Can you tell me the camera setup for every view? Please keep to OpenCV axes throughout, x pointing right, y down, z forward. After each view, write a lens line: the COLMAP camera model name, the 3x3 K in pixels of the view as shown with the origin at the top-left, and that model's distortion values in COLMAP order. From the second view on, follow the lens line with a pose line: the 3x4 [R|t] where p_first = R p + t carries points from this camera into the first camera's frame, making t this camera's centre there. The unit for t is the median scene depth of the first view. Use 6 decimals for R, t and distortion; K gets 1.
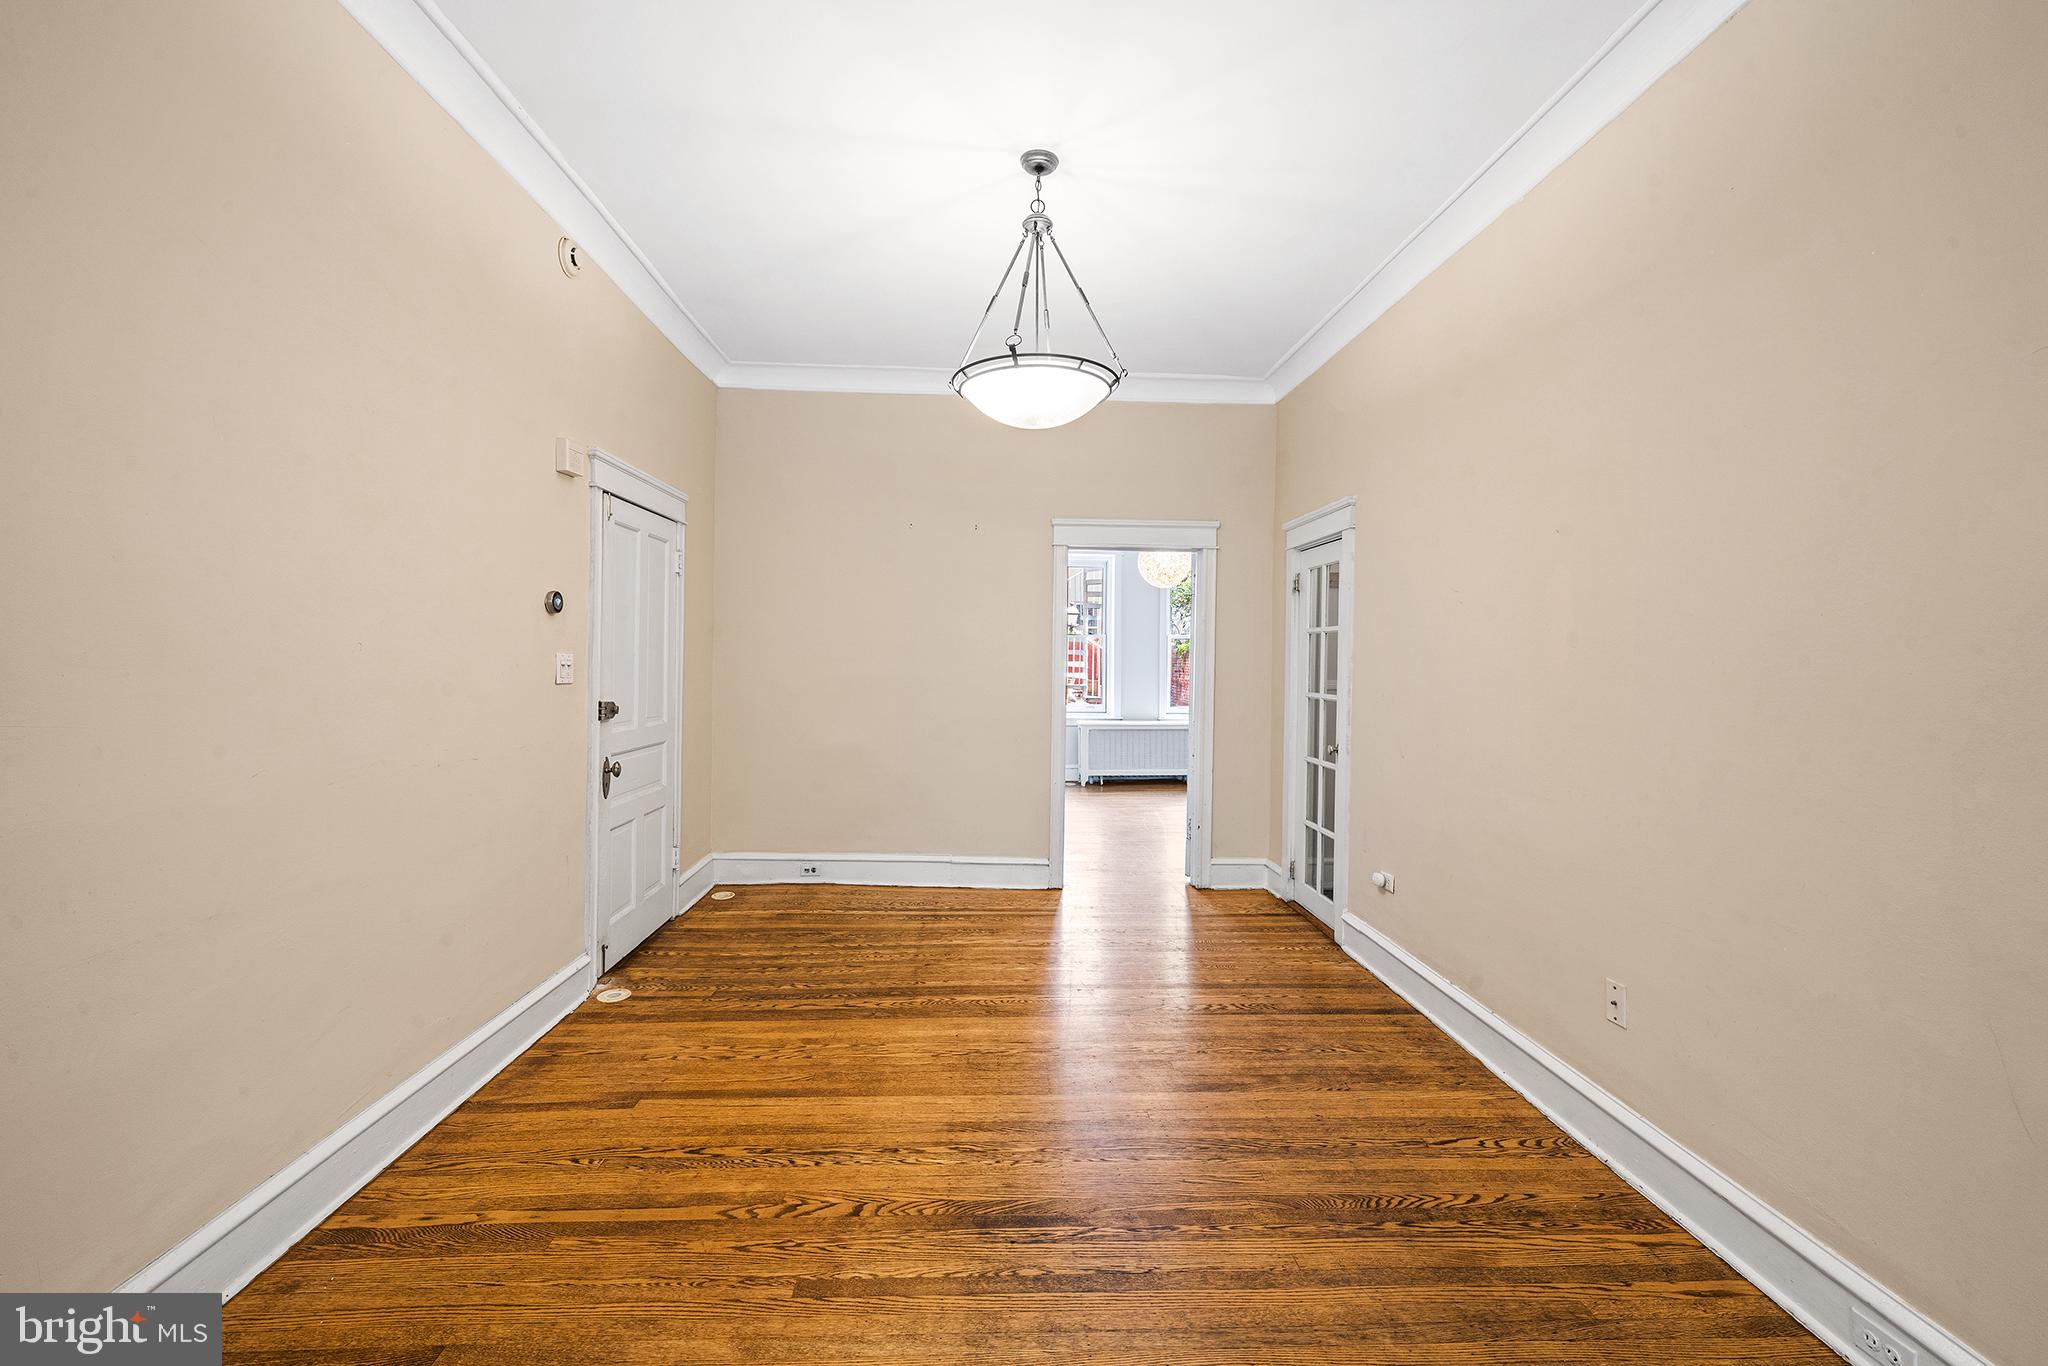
lens RADIAL K [[815.9, 0, 1020.2], [0, 815.9, 646.8], [0, 0, 1]] dist [0.001806, 0.000181]
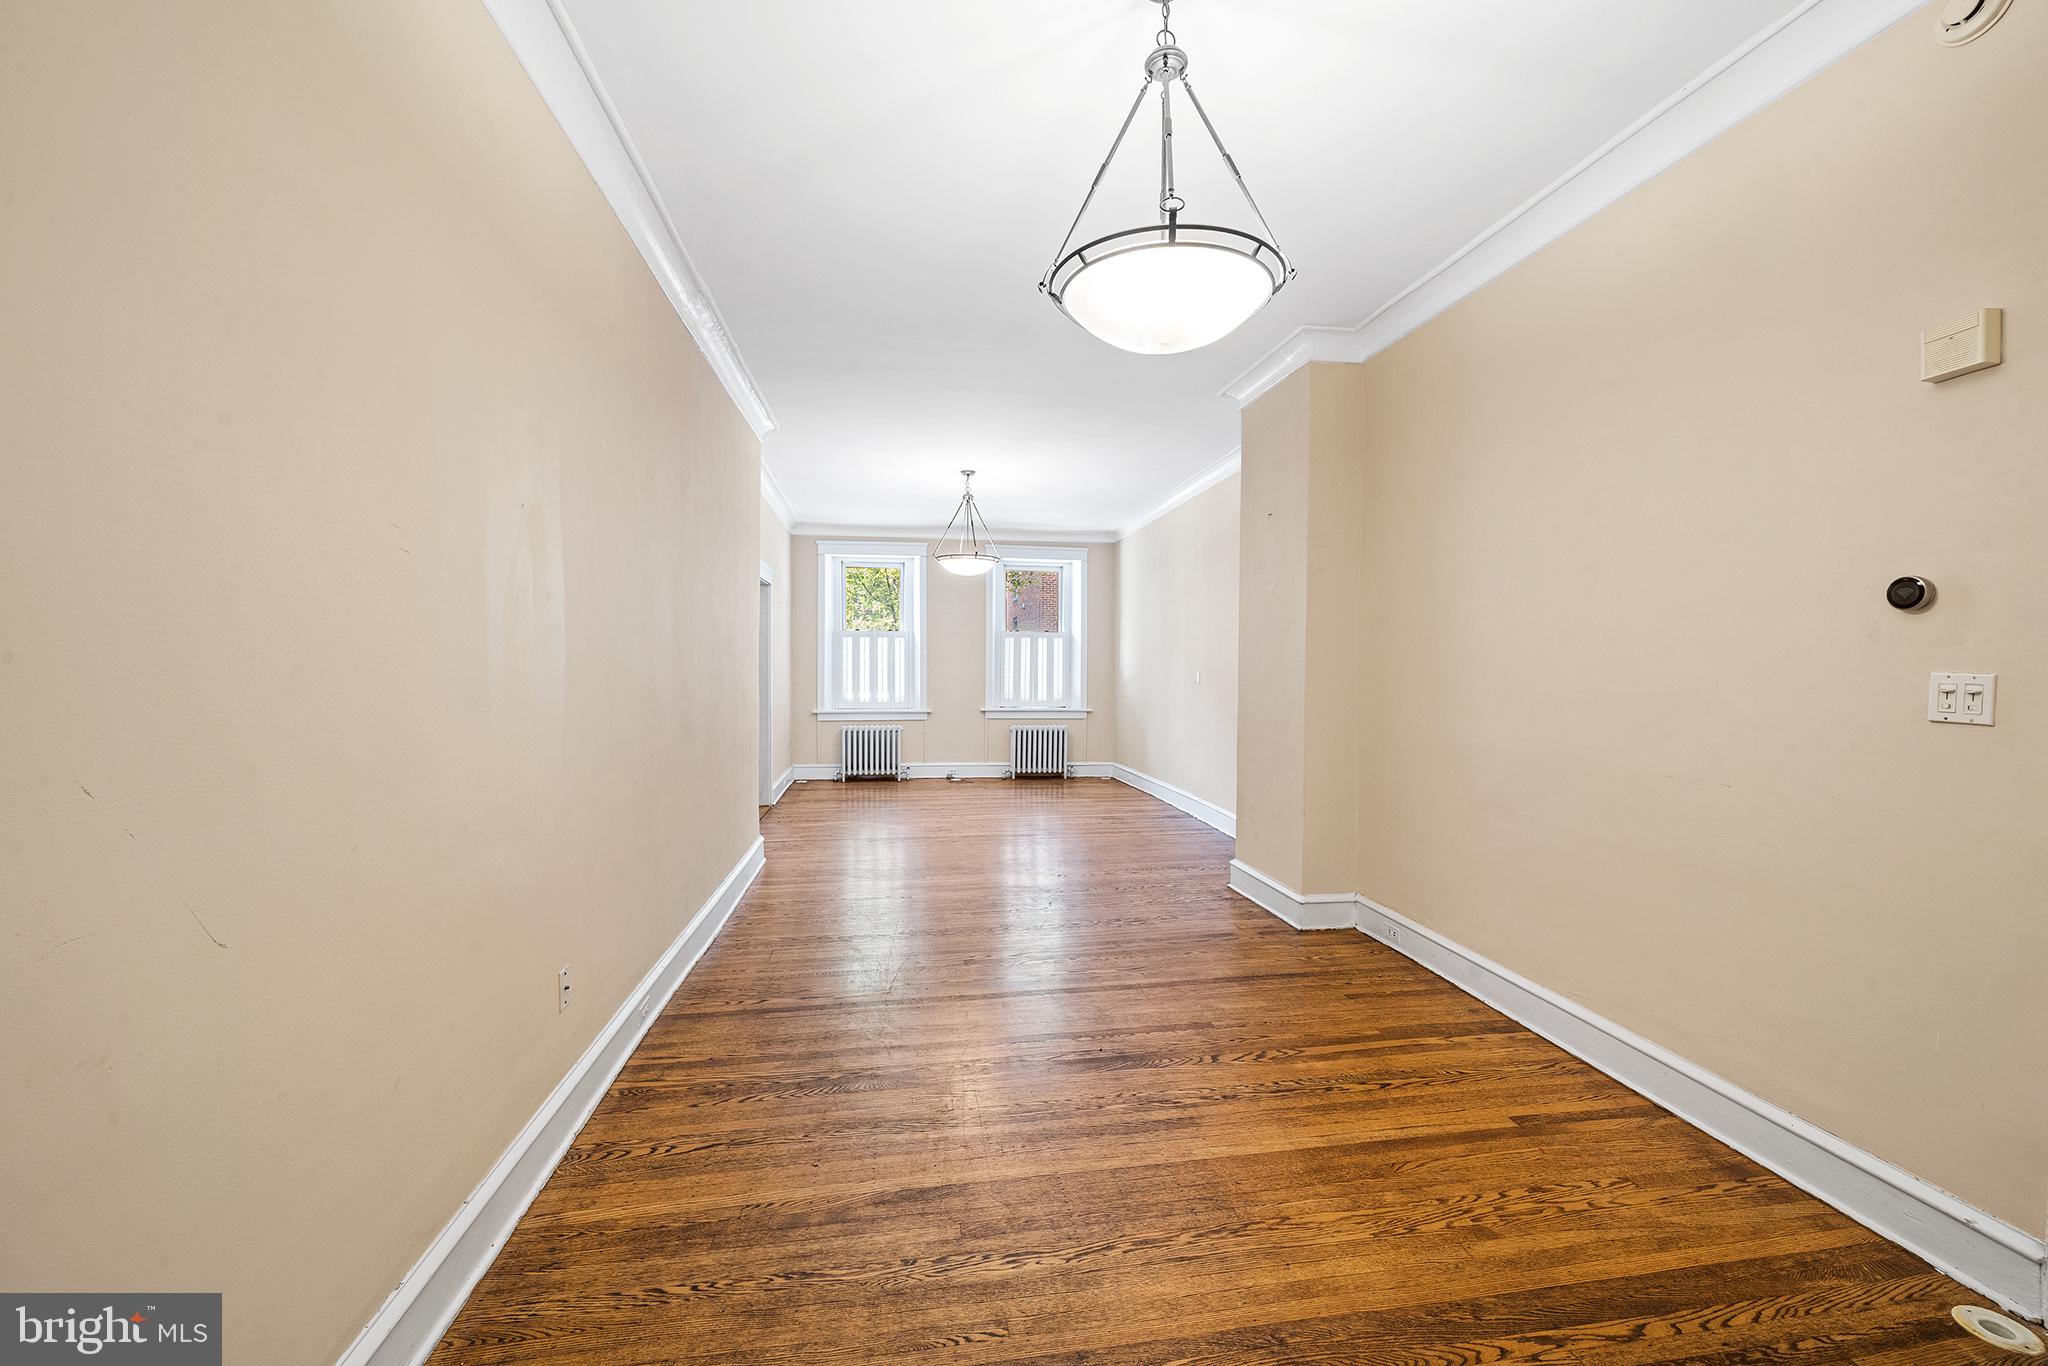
lens RADIAL K [[815.9, 0, 1024.8], [0, 815.9, 678.0], [0, 0, 1]] dist [0.001806, 0.000181]
pose [[-0.992677, -0.013386, -0.120058, 0.234553], [-0.013929, 0.999896, 0.003681, 0.022572], [0.119996, 0.005326, -0.992760, 1.808824]]
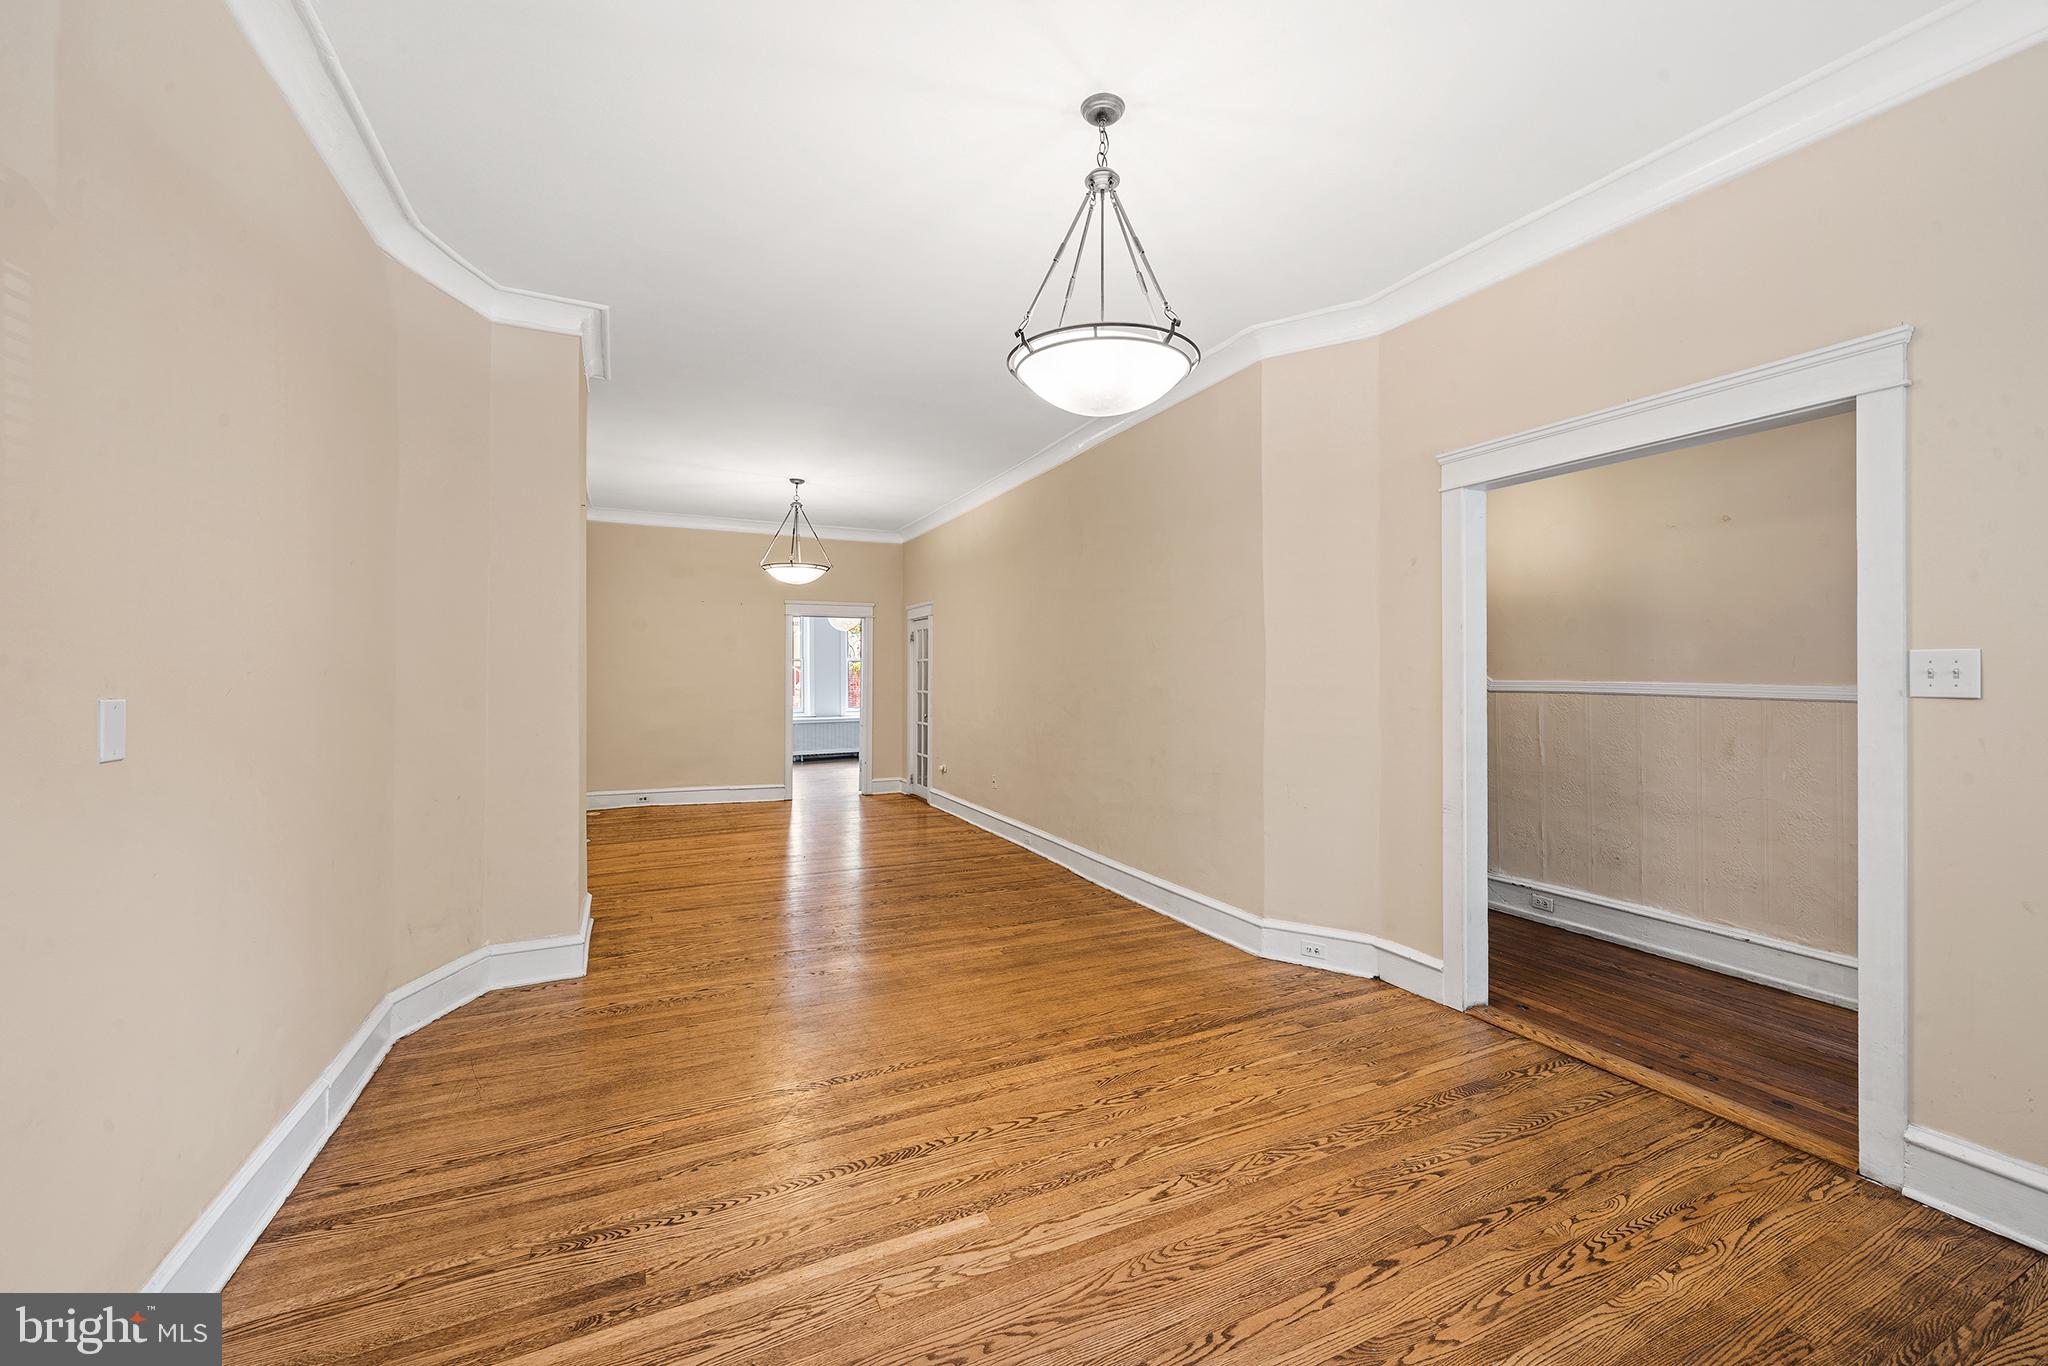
lens RADIAL K [[815.9, 0, 1030.9], [0, 815.9, 670.1], [0, 0, 1]] dist [0.001806, 0.000181]
pose [[0.918491, -0.012164, 0.395256, -0.326489], [0.008884, 0.999909, 0.010128, -0.023015], [-0.395343, -0.005792, 0.918515, -1.667222]]
